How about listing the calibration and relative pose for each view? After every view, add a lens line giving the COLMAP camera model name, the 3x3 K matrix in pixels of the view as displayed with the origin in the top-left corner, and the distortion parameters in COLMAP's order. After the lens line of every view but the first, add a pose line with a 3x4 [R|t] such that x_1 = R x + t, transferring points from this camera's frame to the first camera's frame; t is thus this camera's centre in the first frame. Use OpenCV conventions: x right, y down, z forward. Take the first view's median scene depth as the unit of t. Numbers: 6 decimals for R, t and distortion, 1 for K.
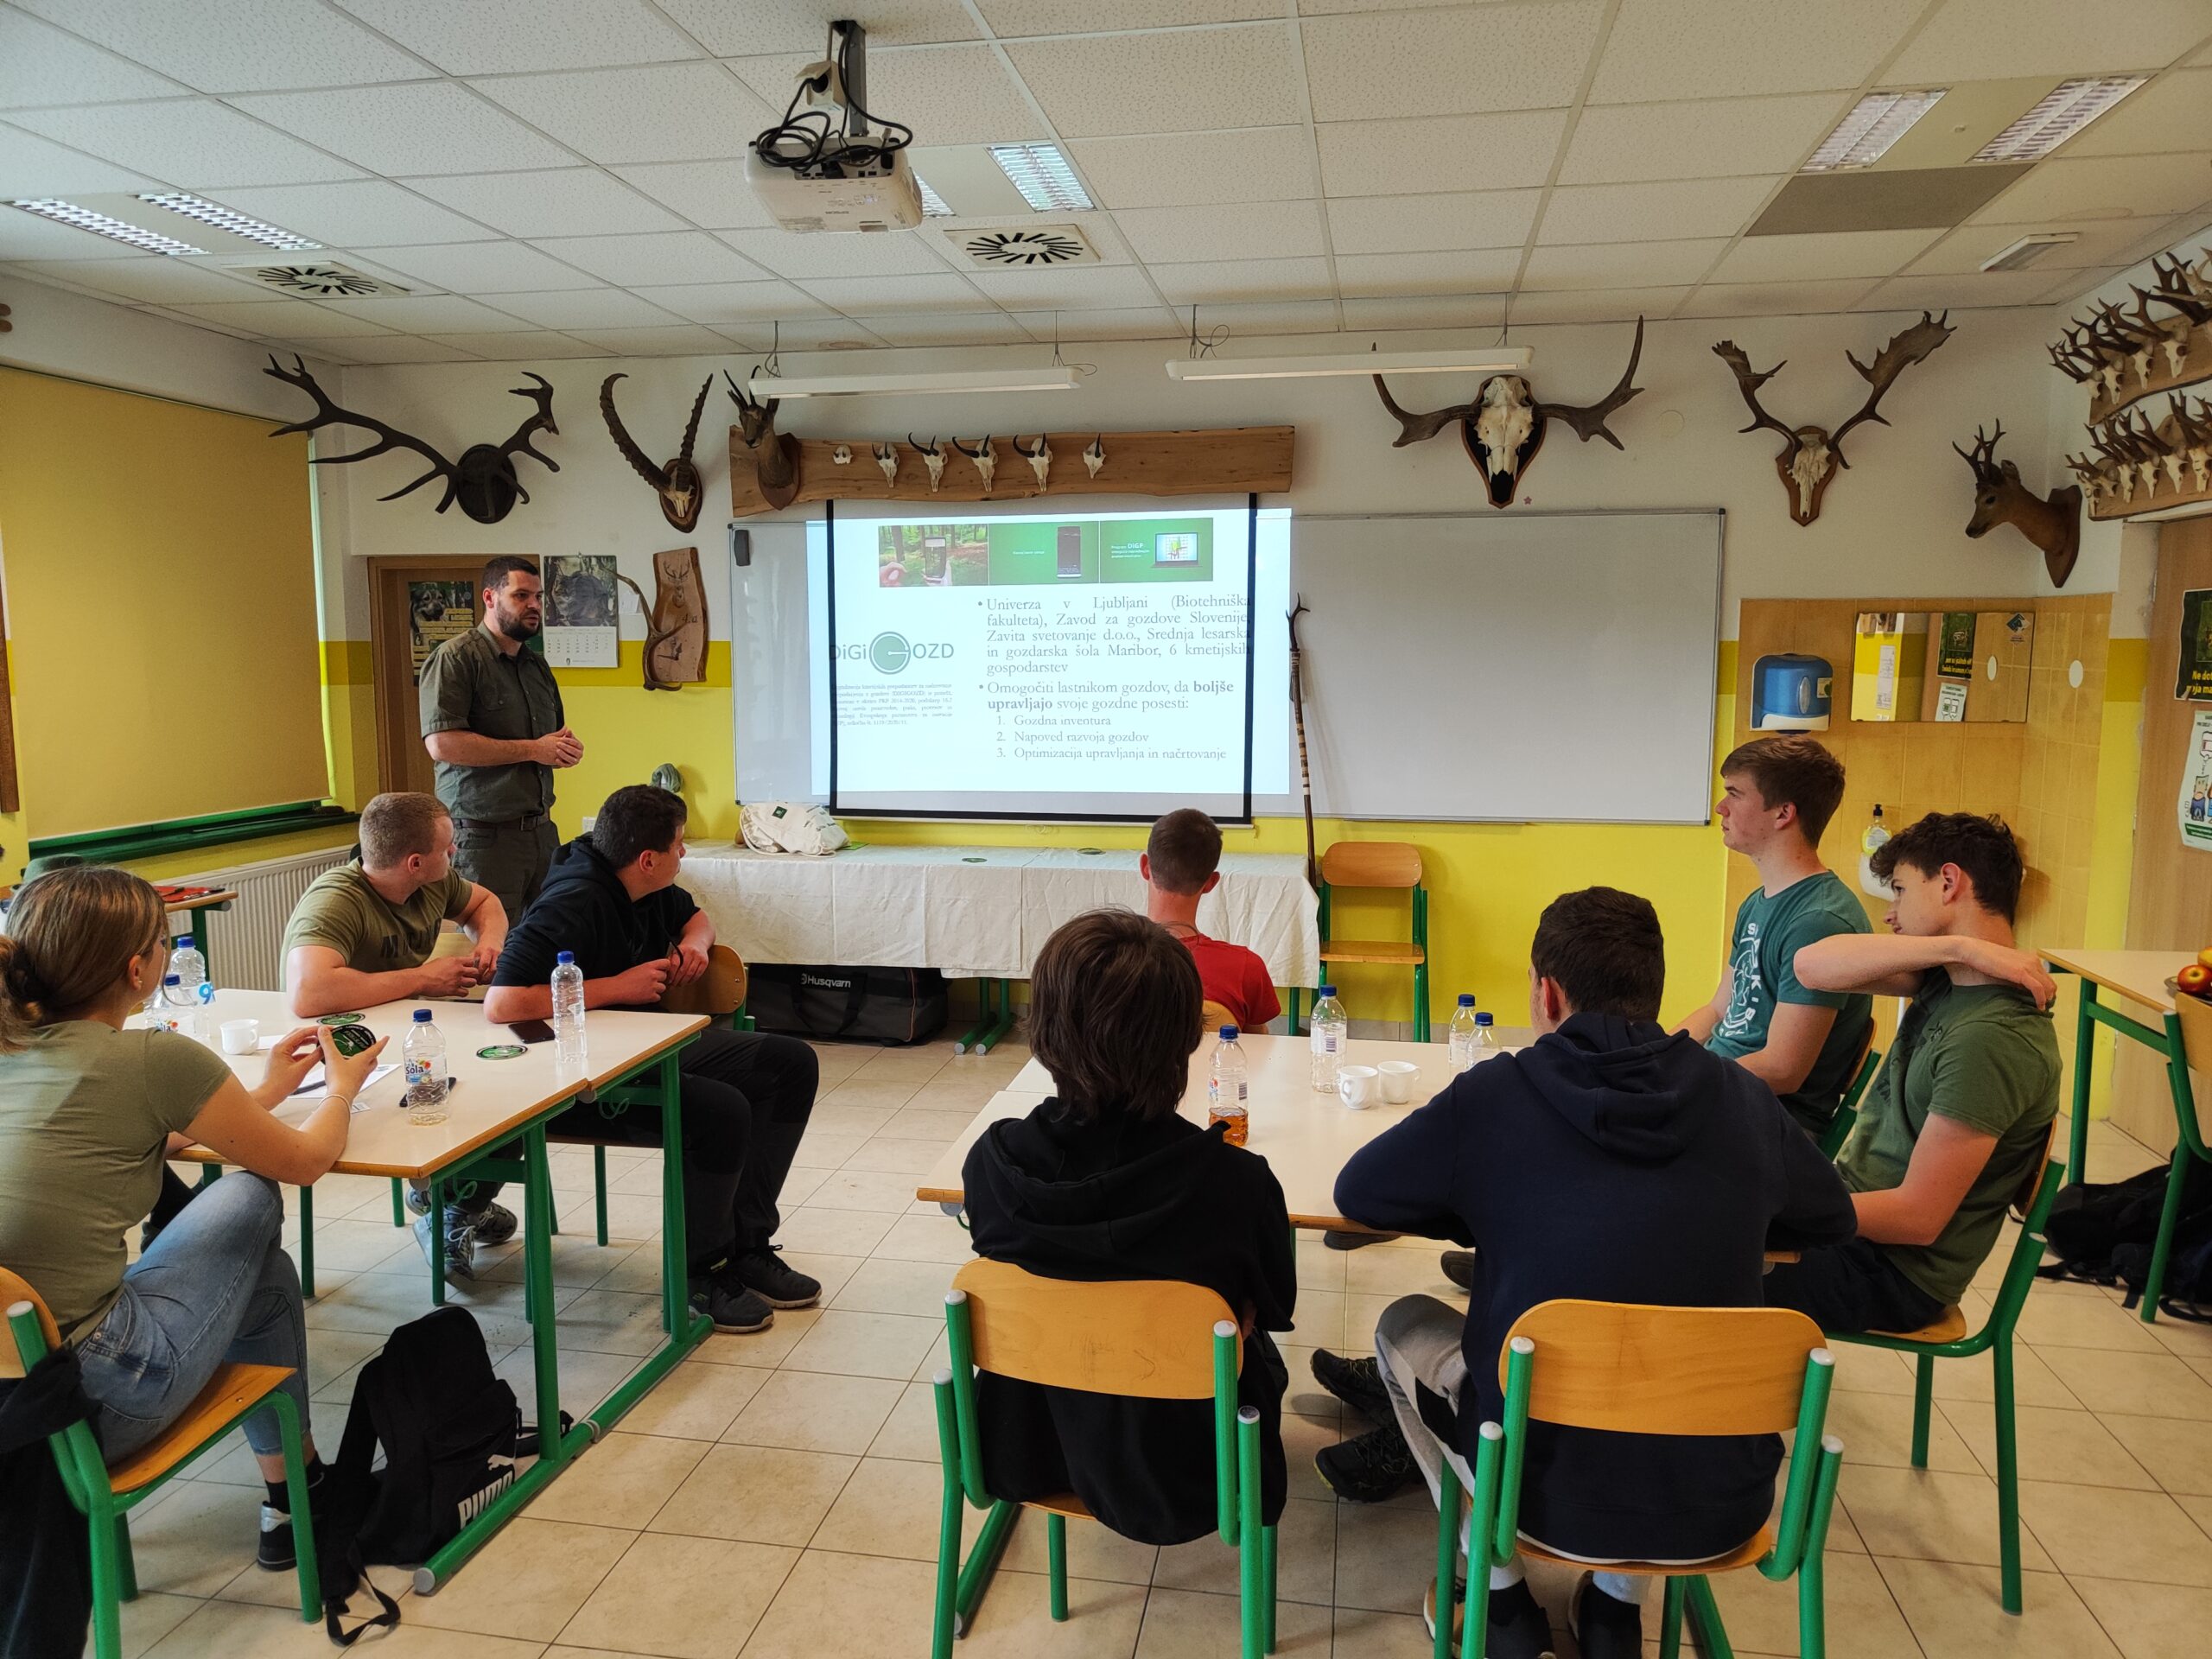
lens RADIAL K [[1493.7, 0, 1106.0], [0, 1493.7, 829.5], [0, 0, 1]] dist [0.005311, -0.002322]
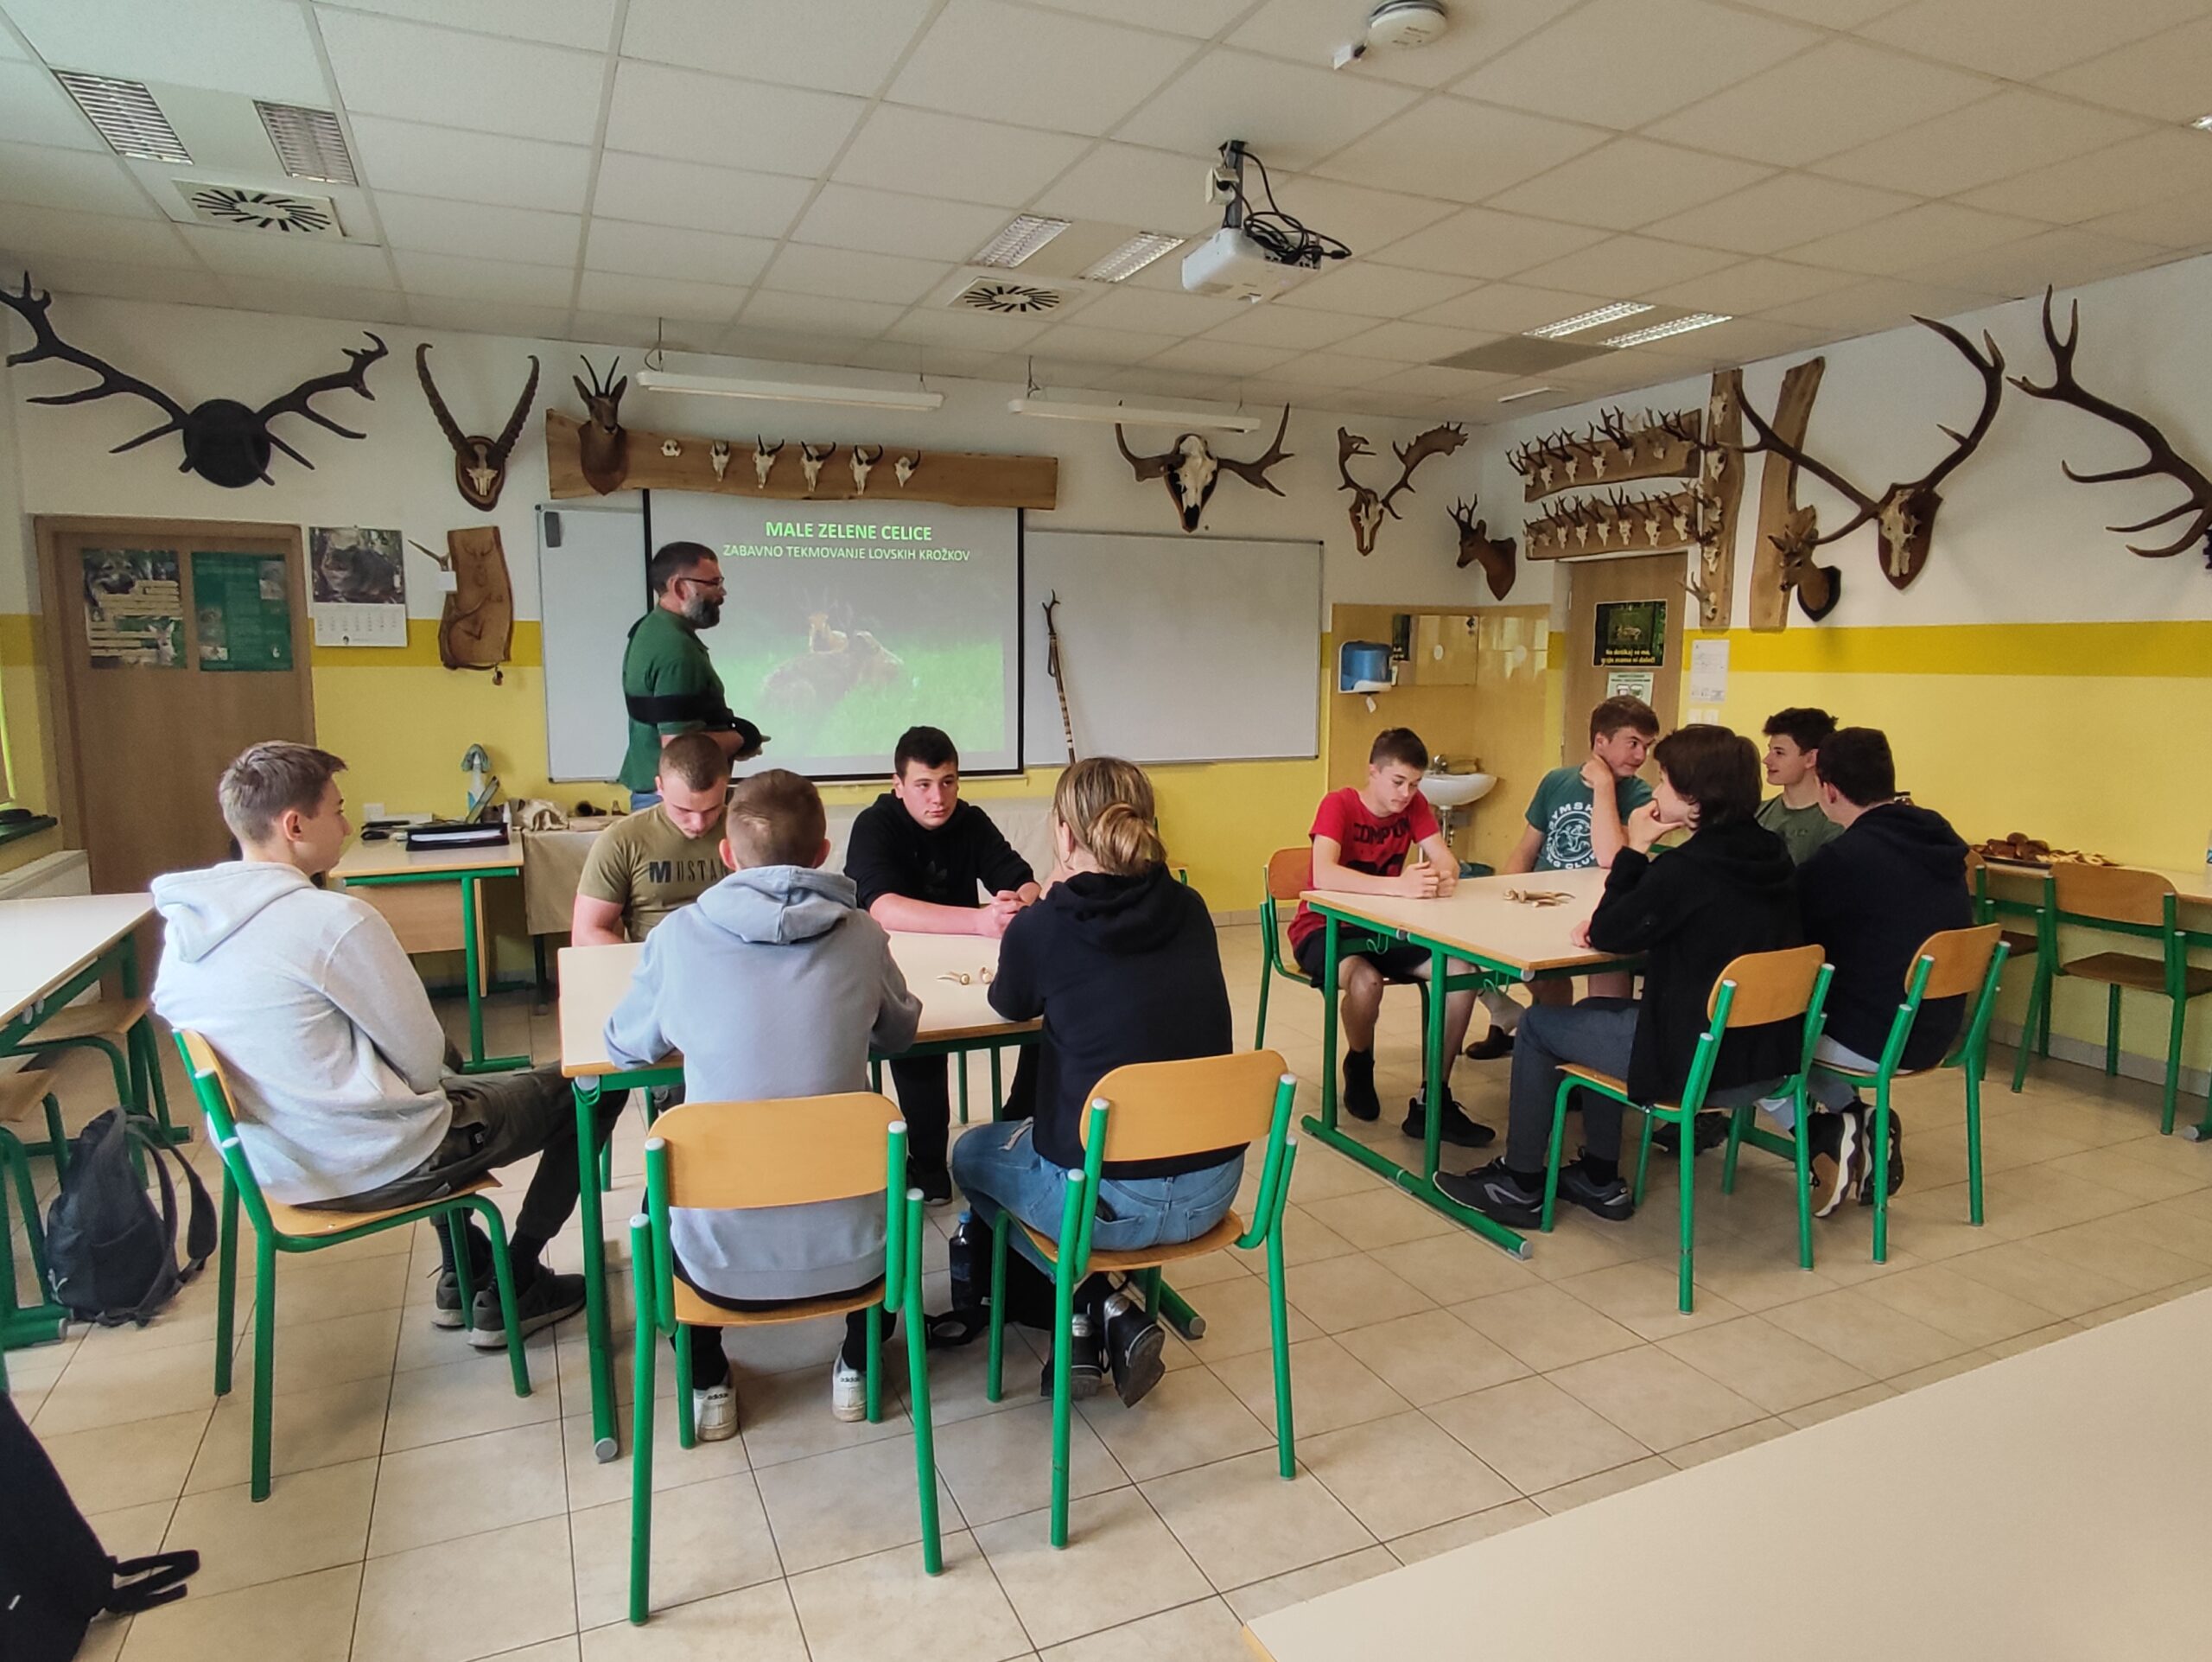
lens RADIAL K [[1329.3, 0, 1094.9], [0, 1329.3, 832.0], [0, 0, 1]] dist [-0.005384, -0.001166]
pose [[0.829099, -0.069481, 0.554767, -0.502464], [0.064681, 0.997506, 0.028267, 0.017845], [-0.555348, 0.012447, 0.831525, 0.046376]]
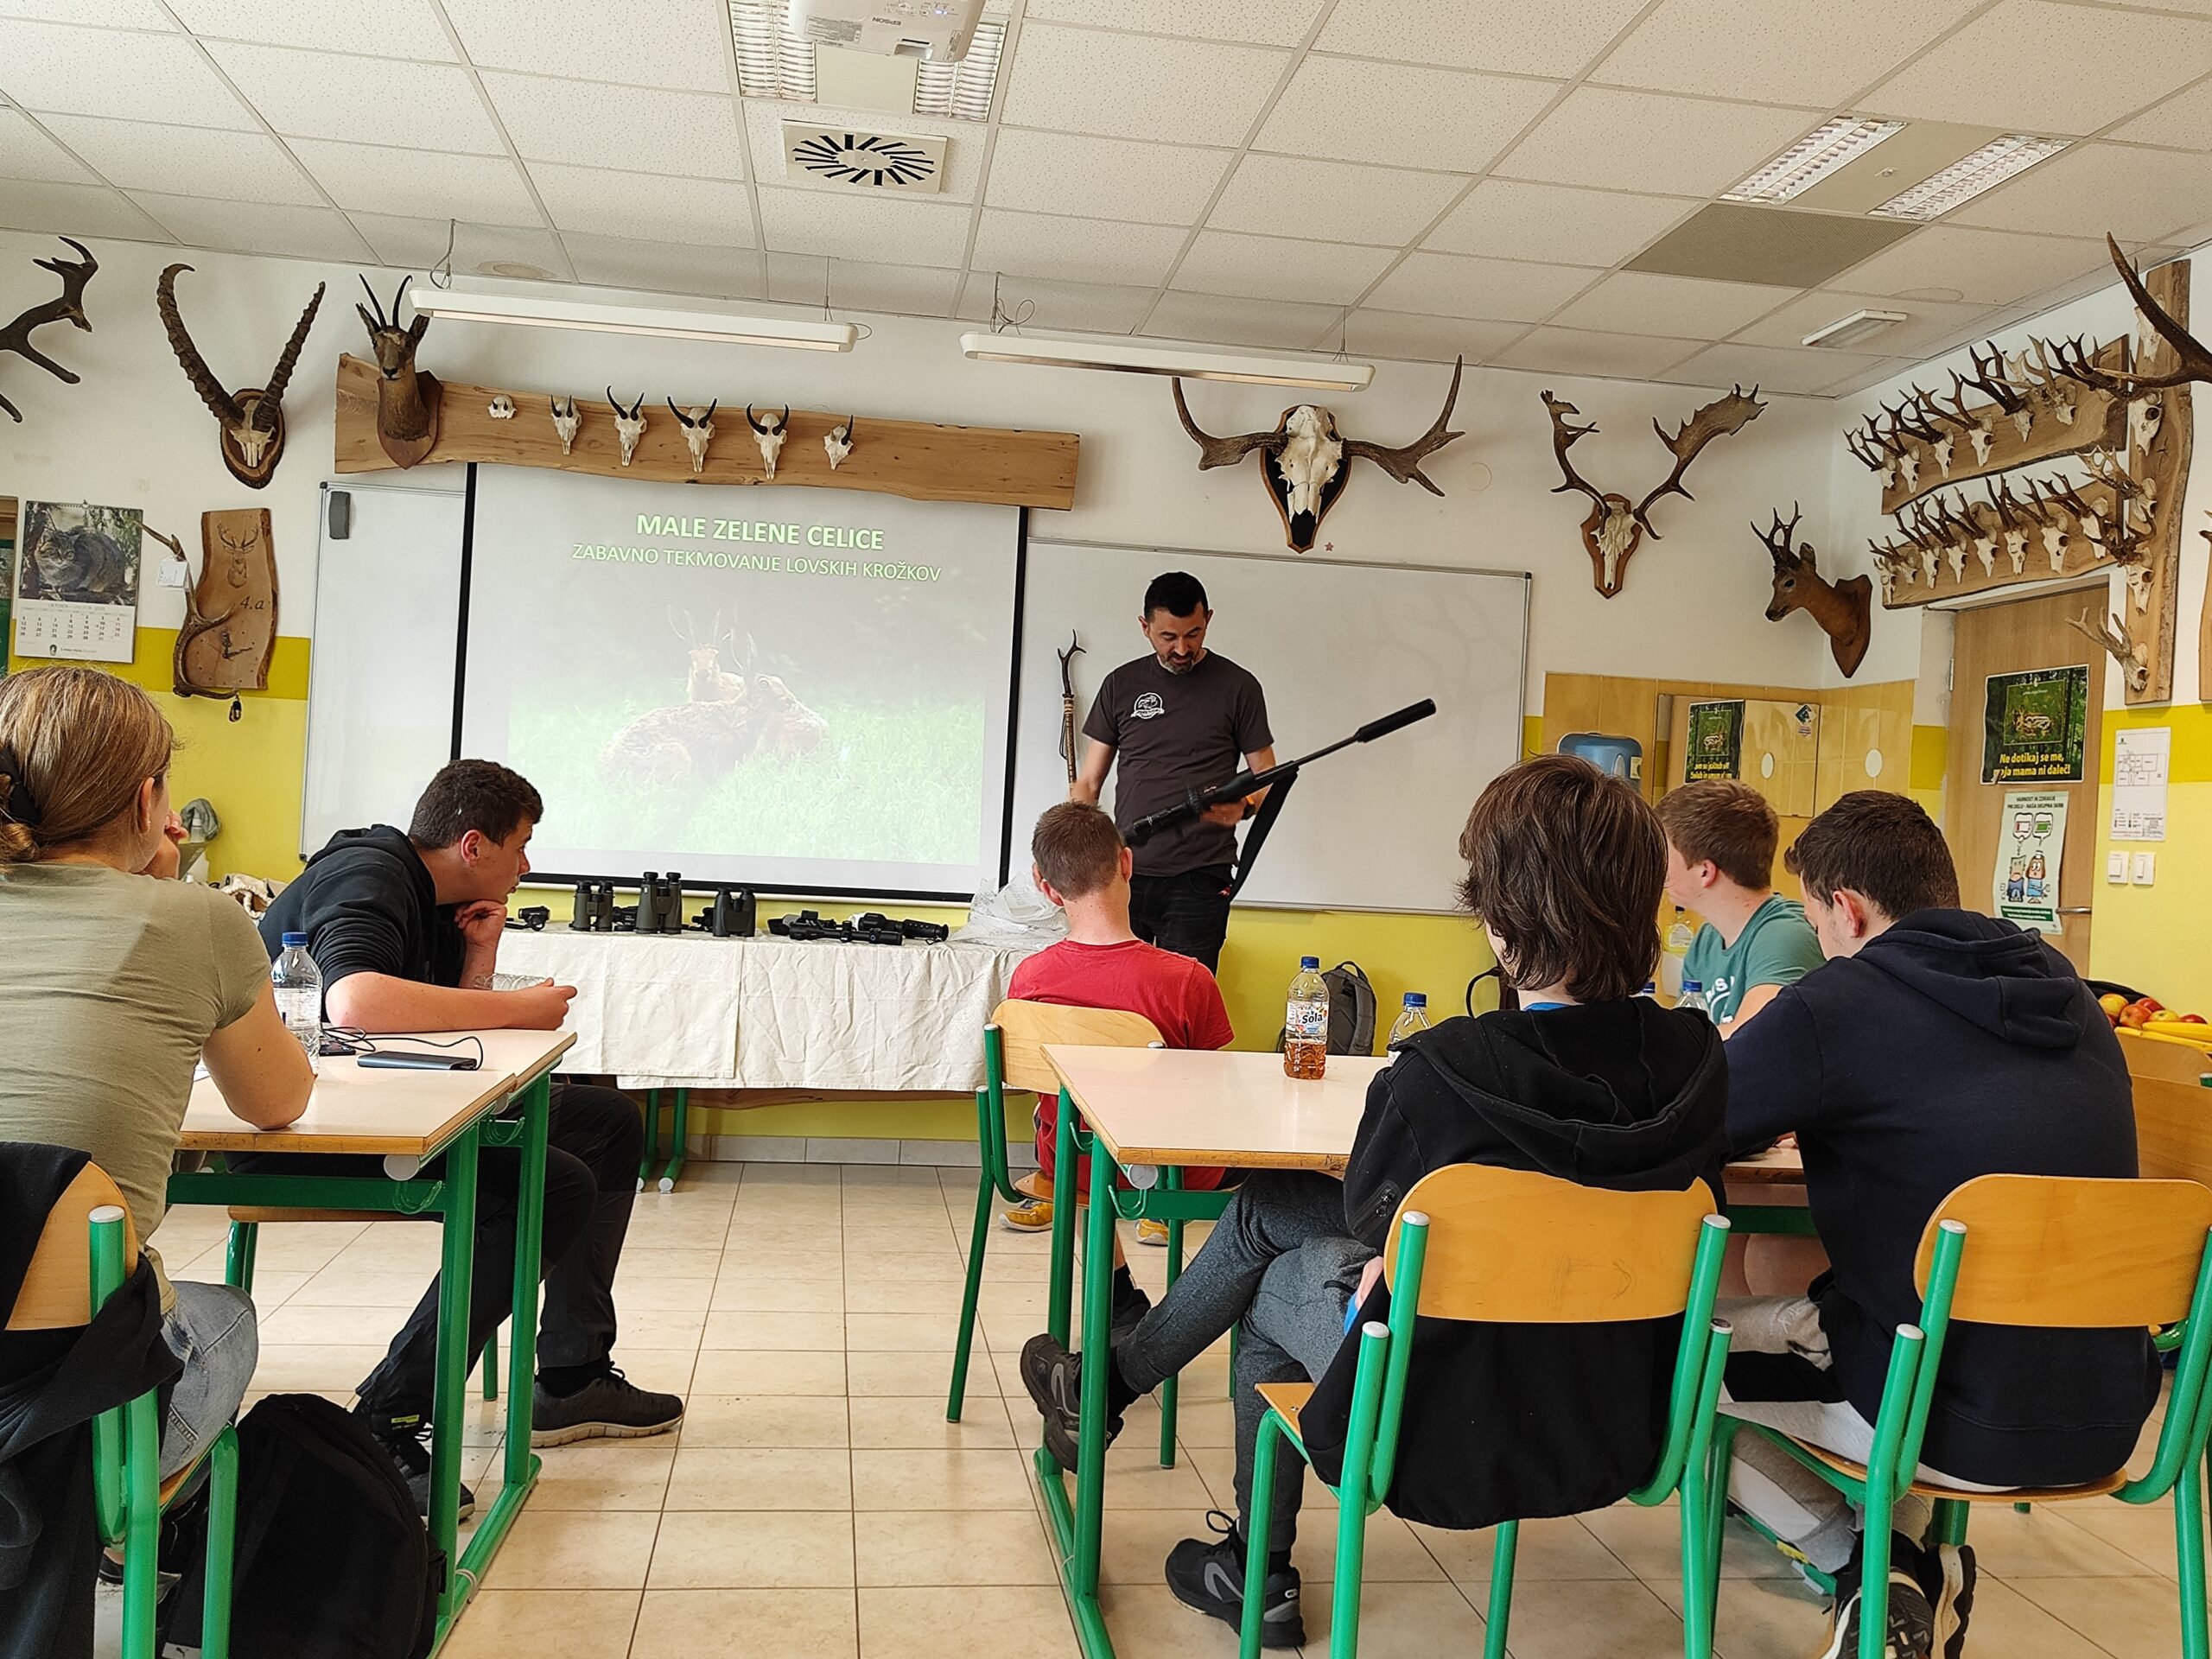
lens RADIAL K [[1868.2, 0, 1112.3], [0, 1868.2, 826.7], [0, 0, 1]] dist [0.014490, -0.013427]
pose [[0.946296, 0.049409, 0.319503, -0.187725], [-0.013219, 0.993340, -0.114461, 0.074773], [-0.323030, 0.104090, 0.940647, 0.015260]]
